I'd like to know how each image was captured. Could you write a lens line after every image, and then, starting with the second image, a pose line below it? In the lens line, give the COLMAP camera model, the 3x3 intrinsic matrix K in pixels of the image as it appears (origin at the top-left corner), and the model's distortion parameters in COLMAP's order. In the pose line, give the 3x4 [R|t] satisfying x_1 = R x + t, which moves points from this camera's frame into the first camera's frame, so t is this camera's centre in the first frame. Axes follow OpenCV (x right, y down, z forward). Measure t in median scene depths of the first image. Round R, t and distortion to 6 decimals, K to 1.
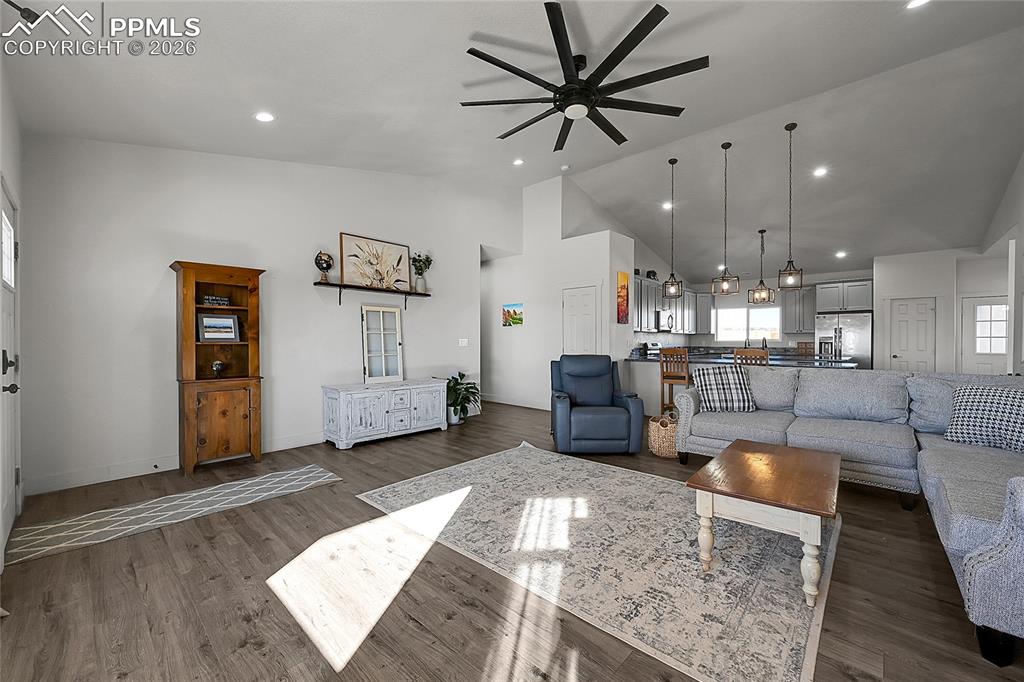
lens RADIAL K [[405.9, 0, 508.1], [0, 405.9, 345.4], [0, 0, 1]] dist [-0.002644, -0.000609]
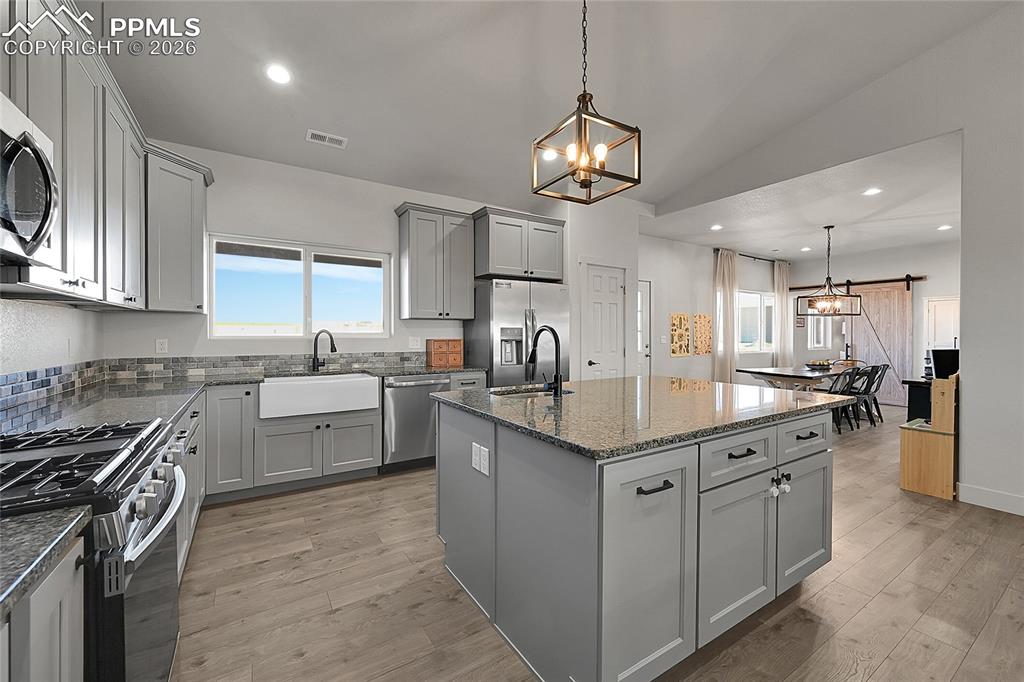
lens RADIAL K [[405.9, 0, 524.4], [0, 405.9, 334.5], [0, 0, 1]] dist [-0.002644, -0.000609]
pose [[0.233703, -0.002923, 0.972304, 0.553002], [0.010924, 0.999940, 0.000381, -0.022898], [-0.972247, 0.010533, 0.233721, 1.434212]]
